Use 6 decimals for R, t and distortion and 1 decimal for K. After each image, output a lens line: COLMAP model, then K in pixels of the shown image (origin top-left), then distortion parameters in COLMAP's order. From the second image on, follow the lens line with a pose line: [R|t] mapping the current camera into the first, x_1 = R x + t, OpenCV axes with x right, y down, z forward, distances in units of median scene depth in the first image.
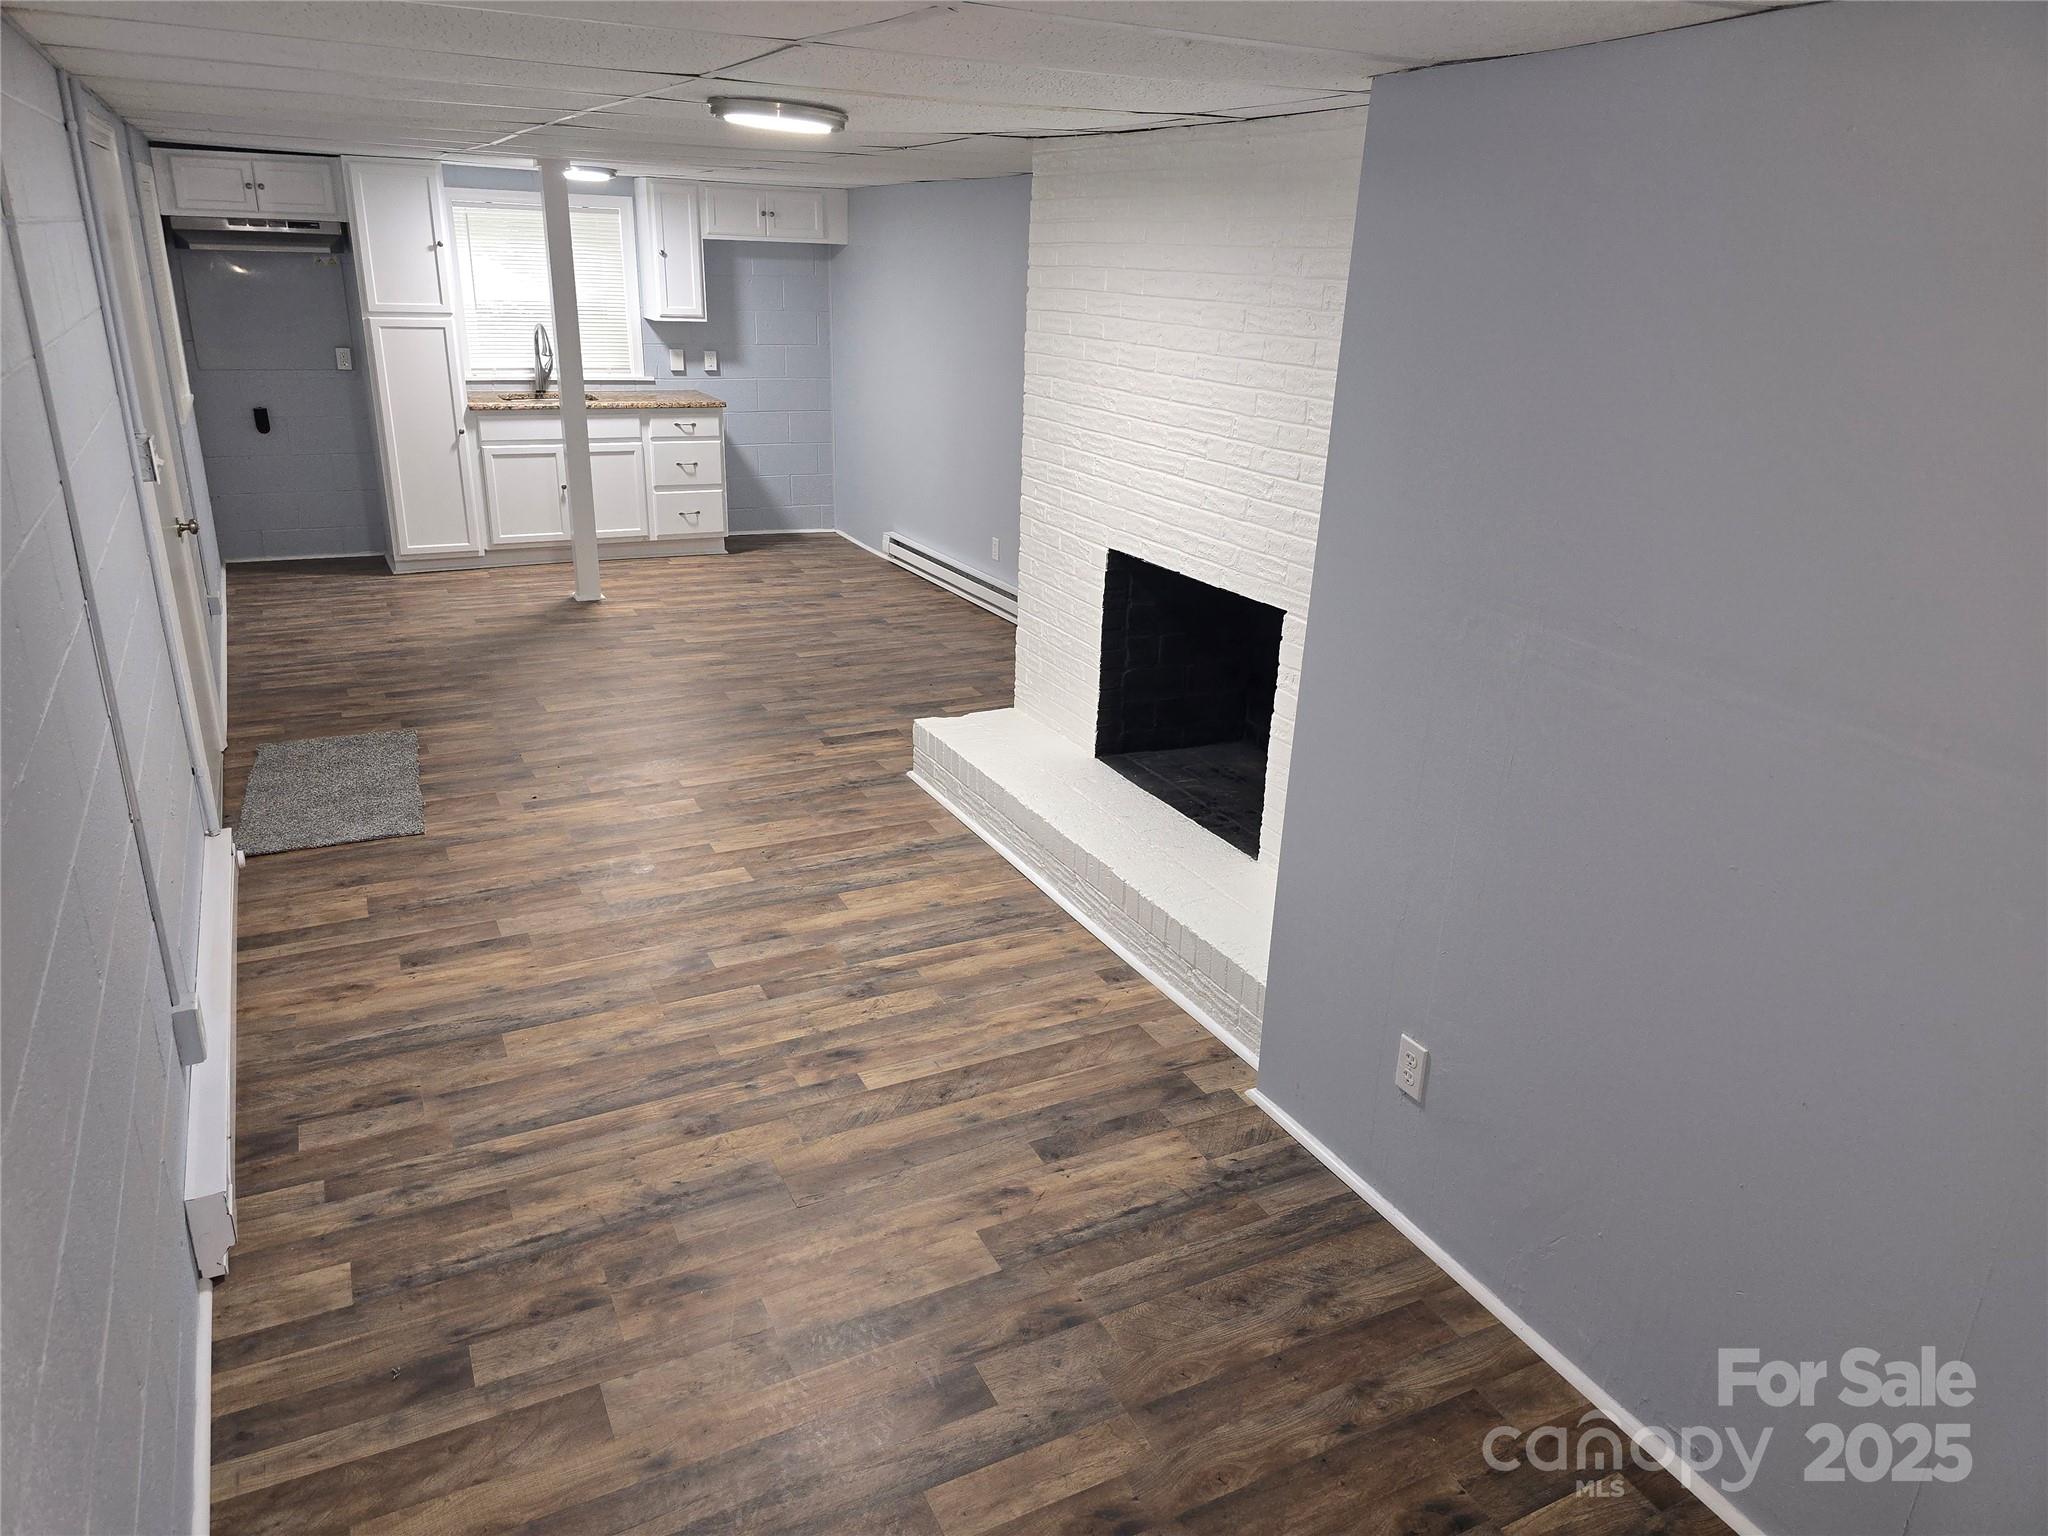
lens RADIAL K [[1400.3, 0, 1018.2], [0, 1400.3, 742.5], [0, 0, 1]] dist [0.073441, -0.065205]
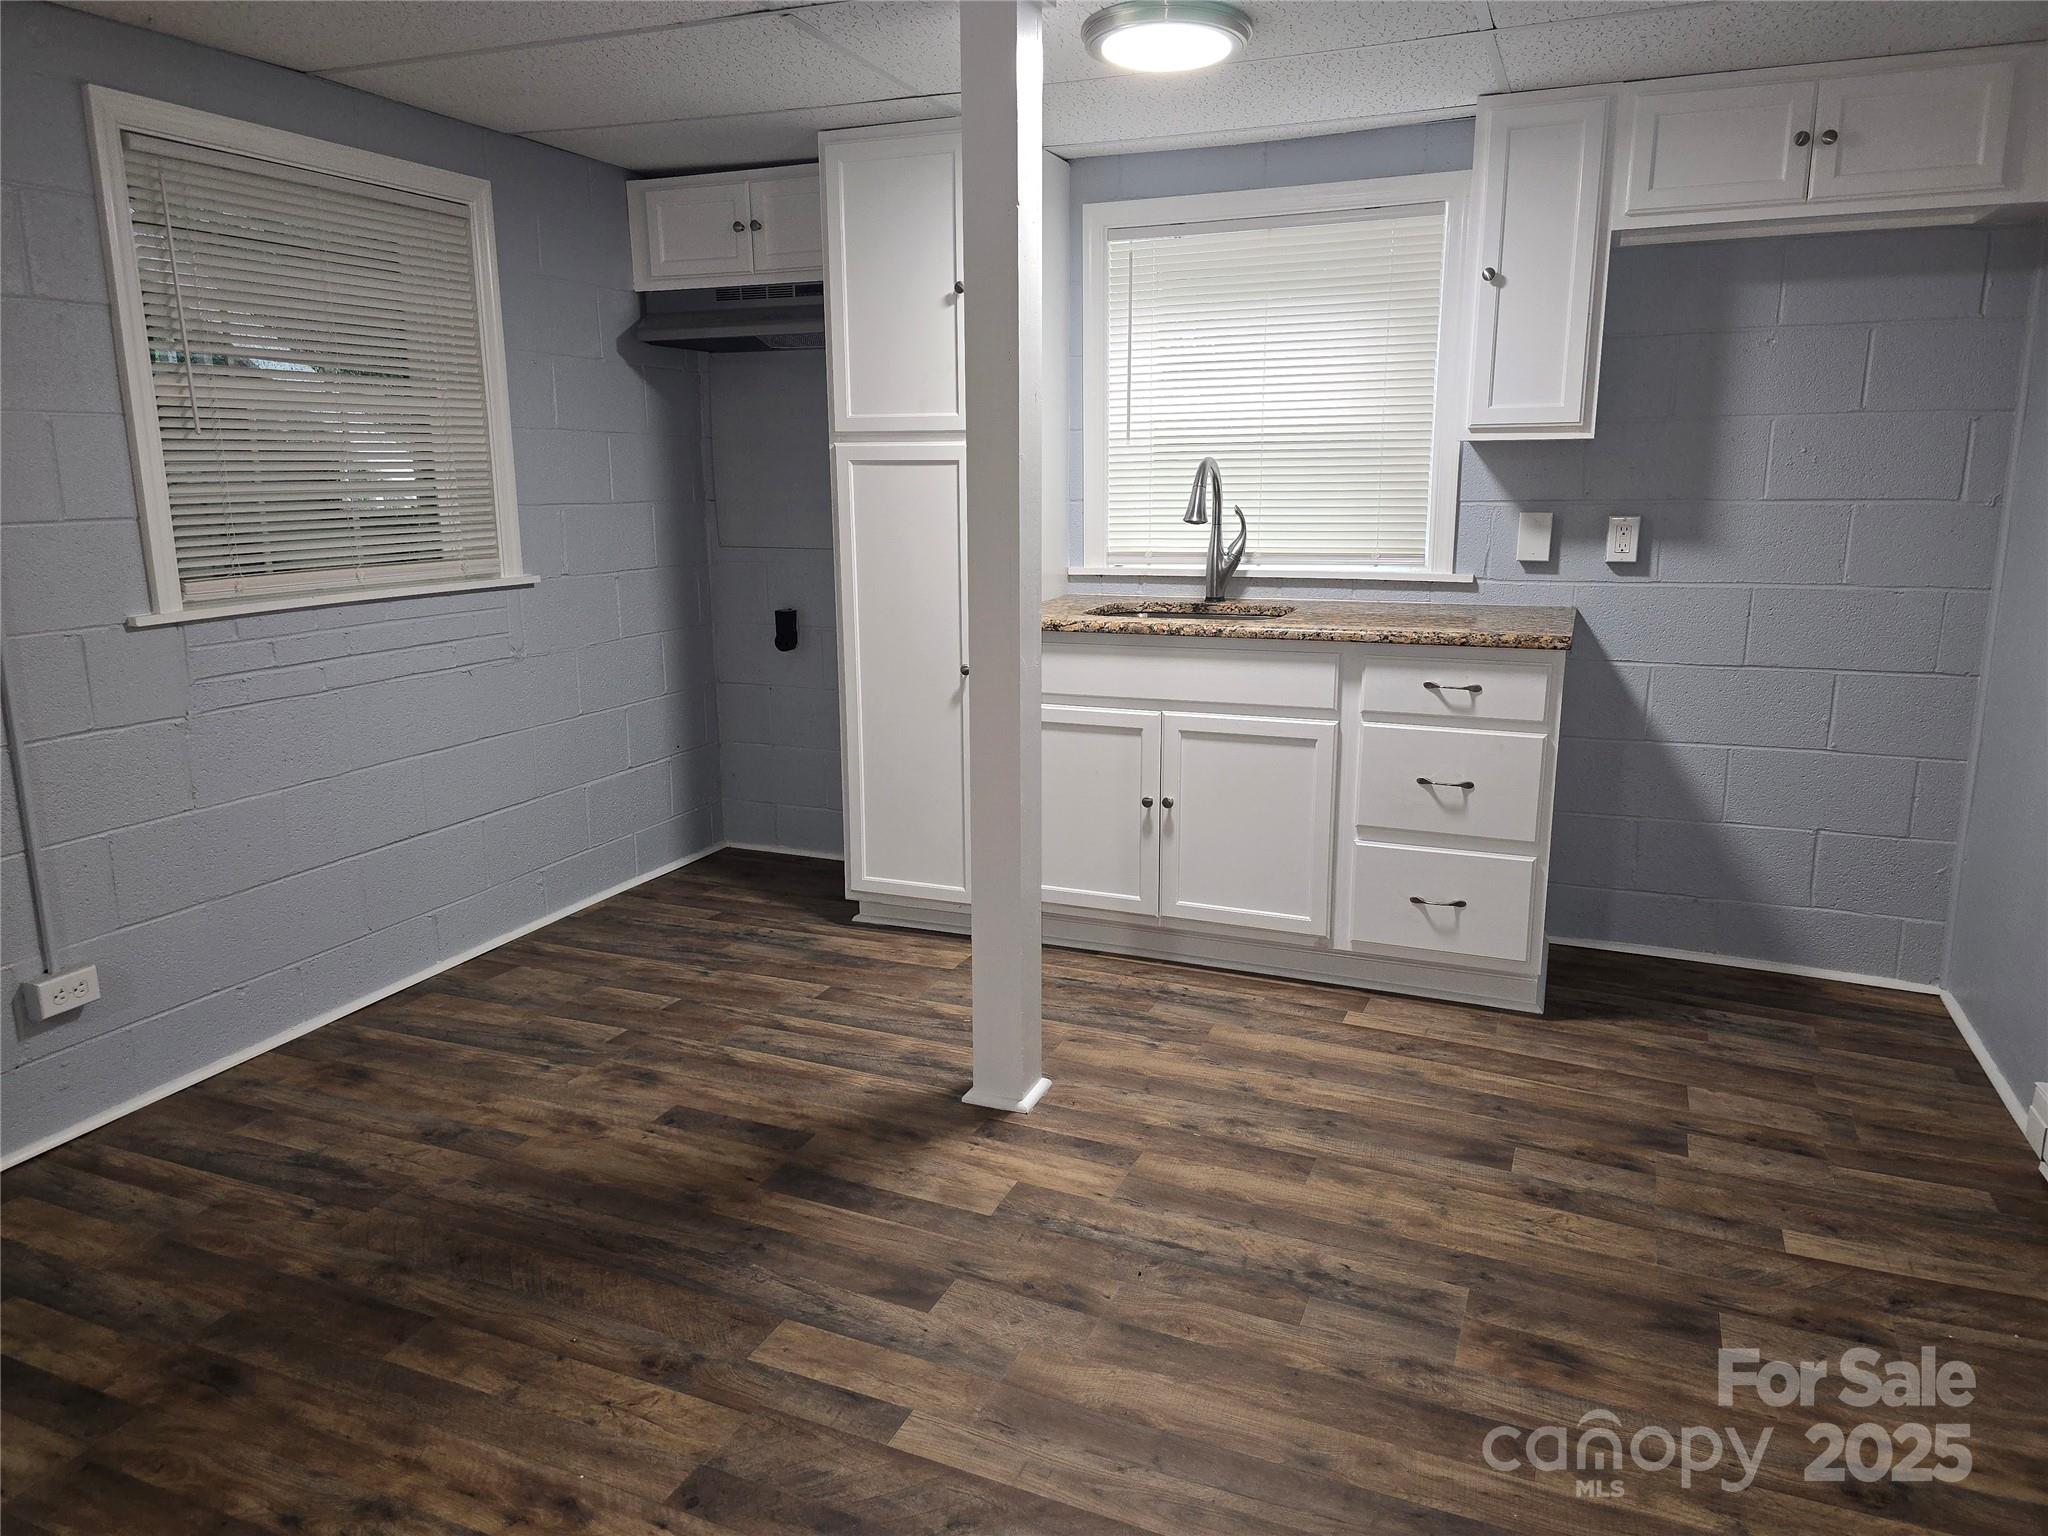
lens RADIAL K [[1324.4, 0, 1058.4], [0, 1324.4, 766.2], [0, 0, 1]] dist [0.056992, -0.058964]
pose [[0.641055, 0.126672, -0.756970, -0.024199], [-0.226464, 0.973592, -0.028865, -0.180485], [0.733323, 0.189930, 0.652812, 0.730815]]
